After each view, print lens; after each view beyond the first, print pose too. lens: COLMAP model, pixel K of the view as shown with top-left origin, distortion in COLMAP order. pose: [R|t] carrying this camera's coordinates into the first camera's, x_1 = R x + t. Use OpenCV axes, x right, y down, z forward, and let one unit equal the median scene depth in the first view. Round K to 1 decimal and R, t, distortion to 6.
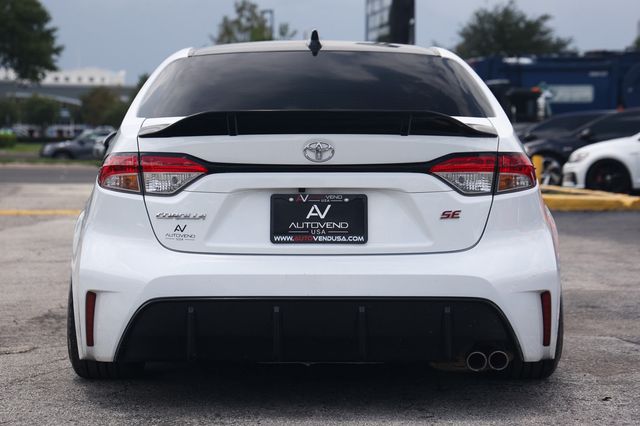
lens RADIAL K [[1371.9, 0, 302.0], [0, 1371.9, 196.3], [0, 0, 1]] dist [0.318981, -0.025836]
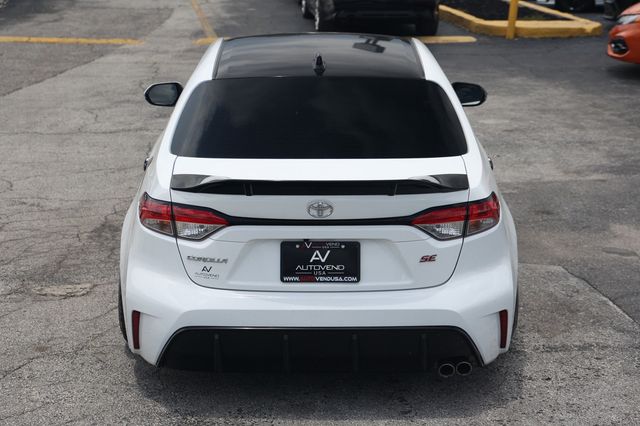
lens RADIAL K [[1136.3, 0, 320.0], [0, 1136.3, 213.0], [0, 0, 1]] dist [0.177759, 0.051242]
pose [[0.999998, 0.000769, 0.001963, 0.009970], [-0.001152, 0.979113, 0.203315, -0.230021], [-0.001766, -0.203317, 0.979111, 0.019755]]
